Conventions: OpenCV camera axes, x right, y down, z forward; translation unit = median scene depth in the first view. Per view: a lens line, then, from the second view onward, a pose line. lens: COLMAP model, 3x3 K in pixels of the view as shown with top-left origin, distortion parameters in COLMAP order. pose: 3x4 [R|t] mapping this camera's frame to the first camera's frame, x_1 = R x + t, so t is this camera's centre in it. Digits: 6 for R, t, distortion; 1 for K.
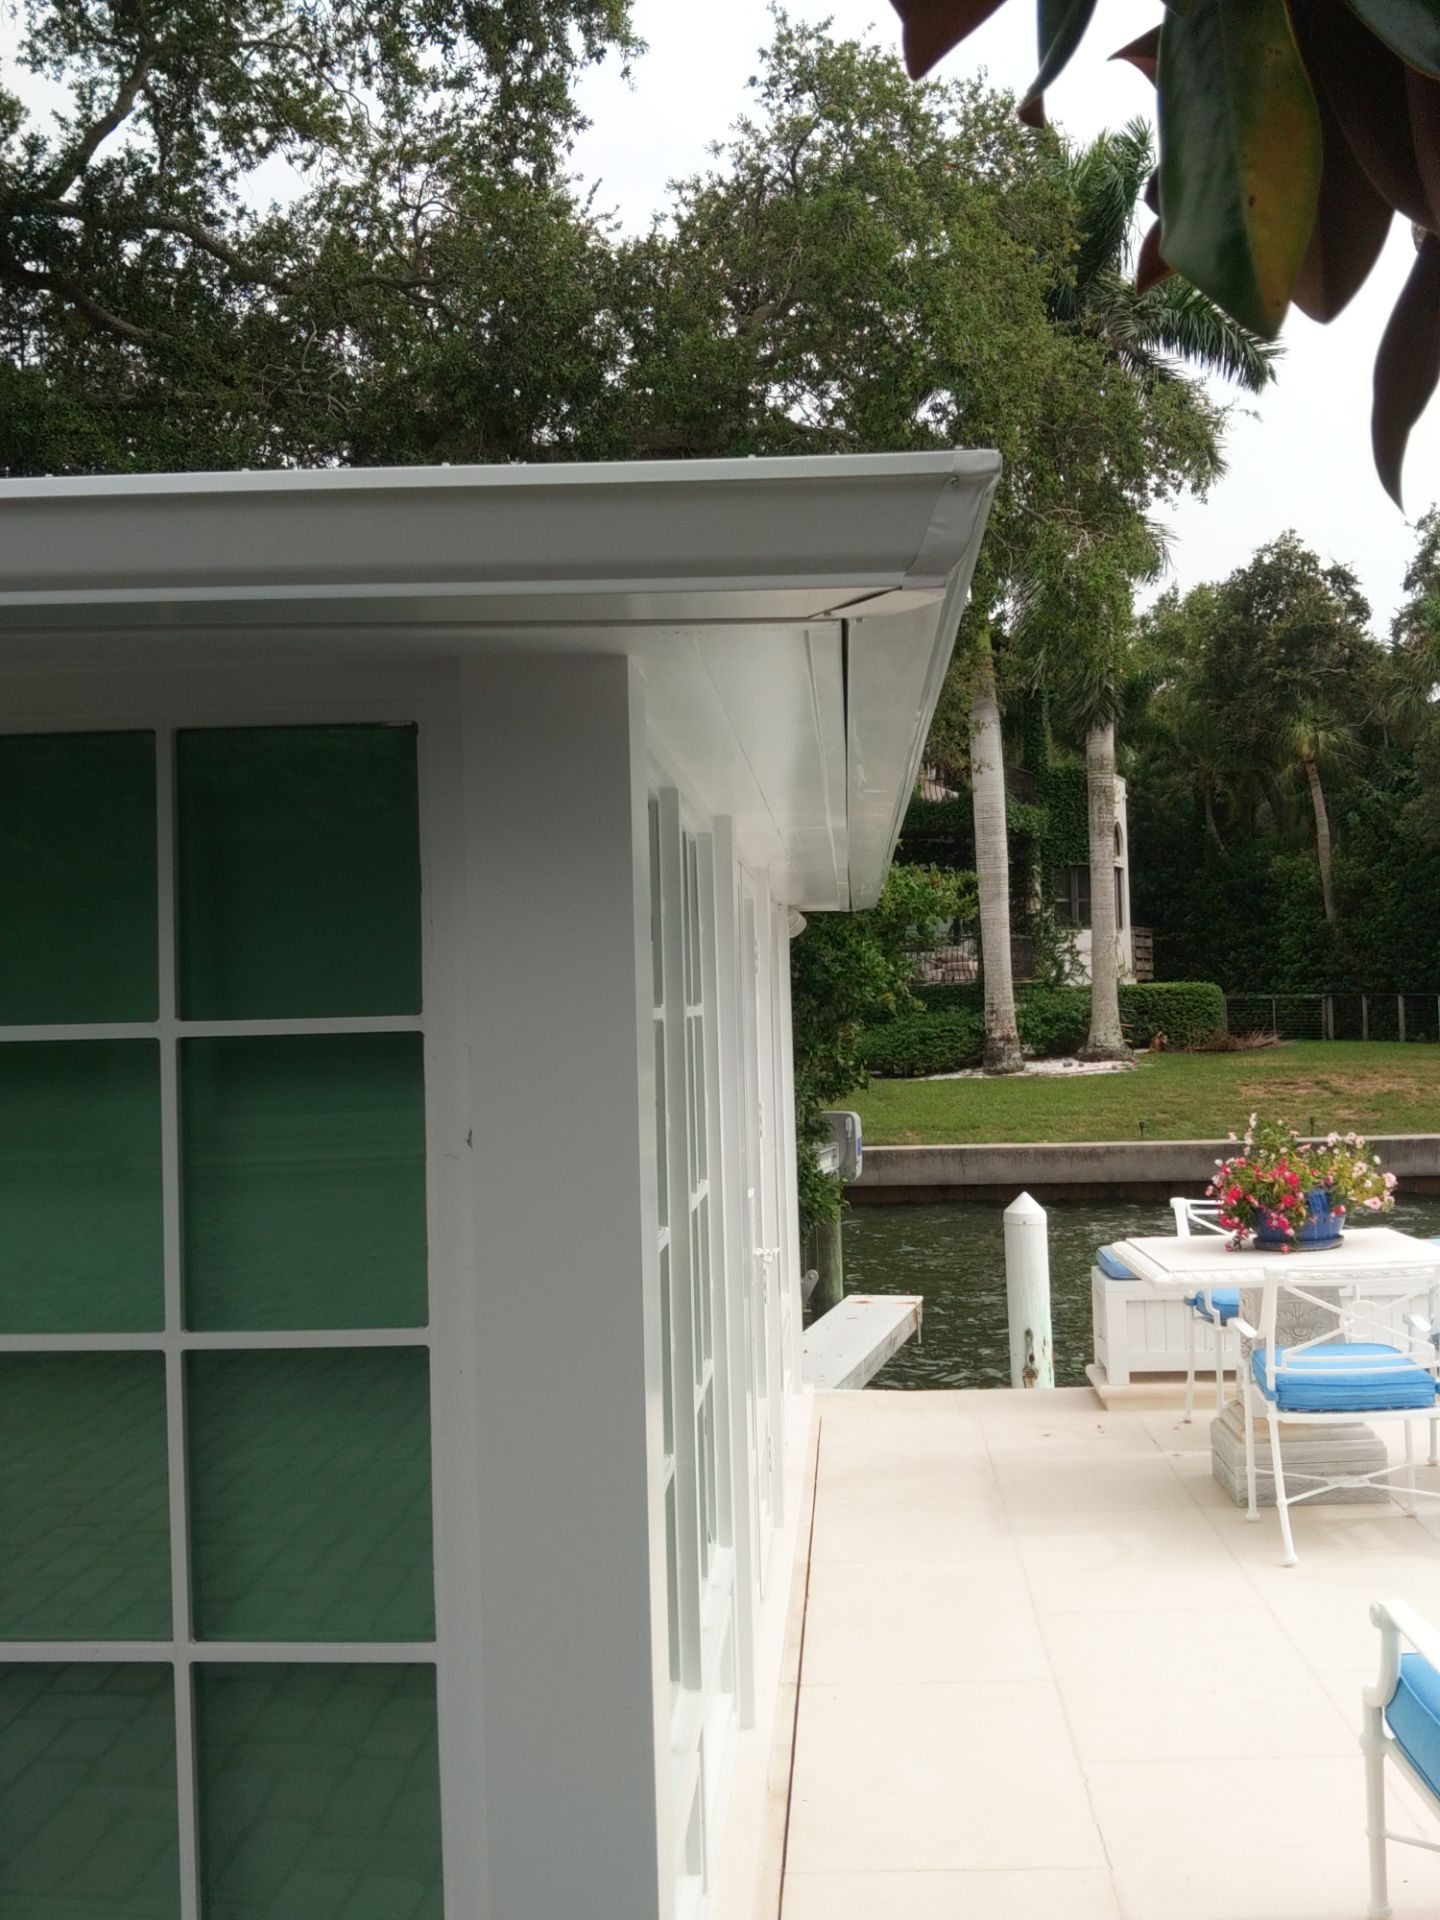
lens RADIAL K [[2722.1, 0, 631.1], [0, 2722.1, 952.6], [0, 0, 1]] dist [0.270833, -1.393746]
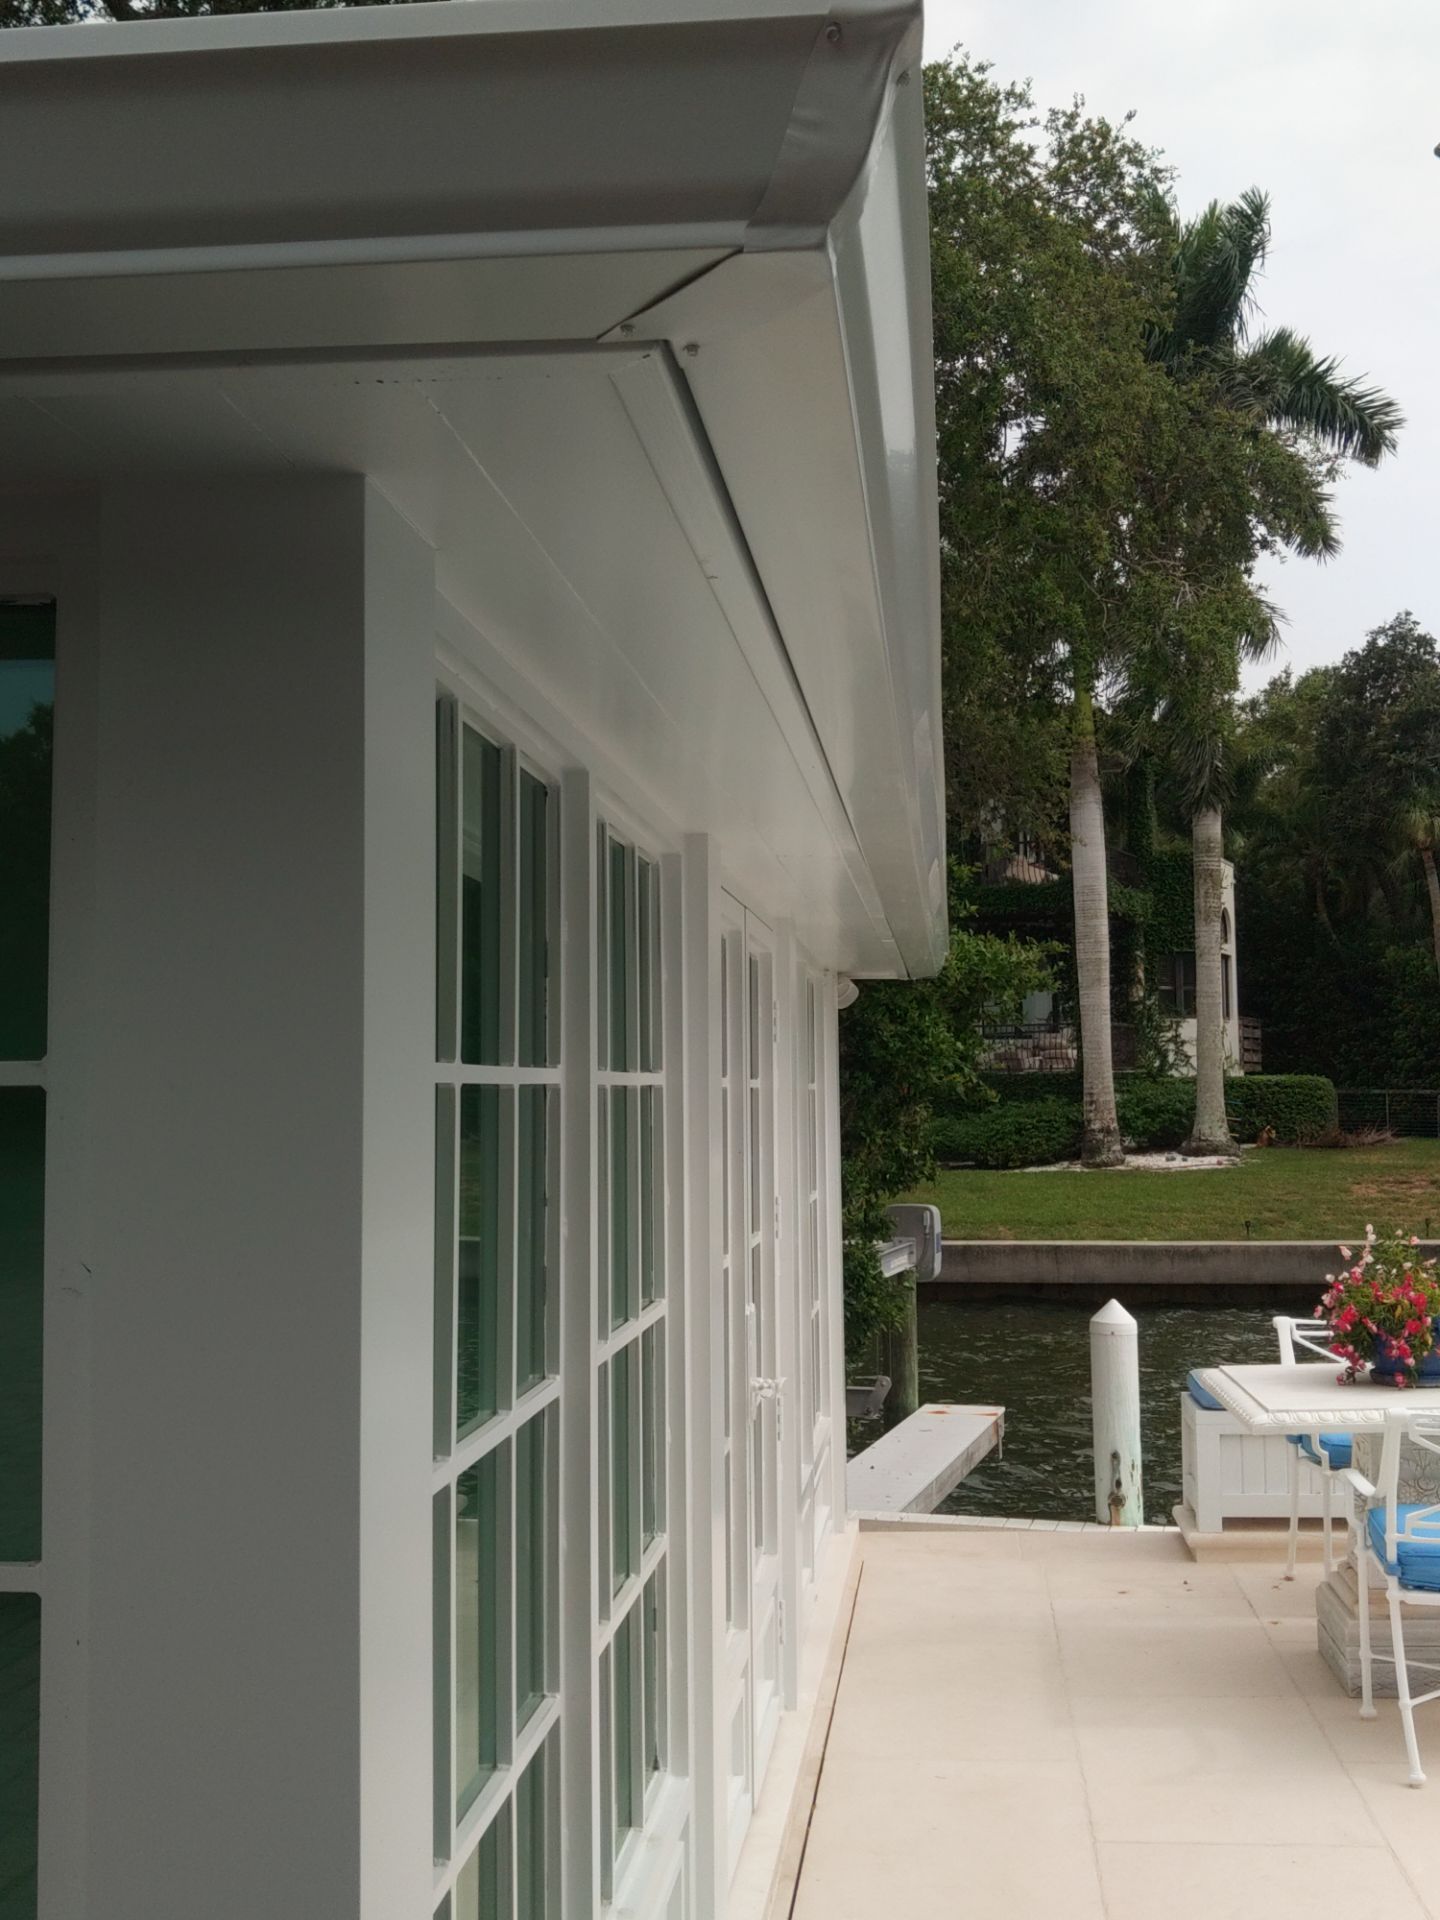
lens RADIAL K [[2037.0, 0, 761.3], [0, 2037.0, 989.5], [0, 0, 1]] dist [0.092281, -0.307001]
pose [[0.998120, 0.013190, -0.059846, 0.059399], [-0.015516, 0.999136, -0.038565, 0.011721], [0.059286, 0.039421, 0.997462, 0.279775]]
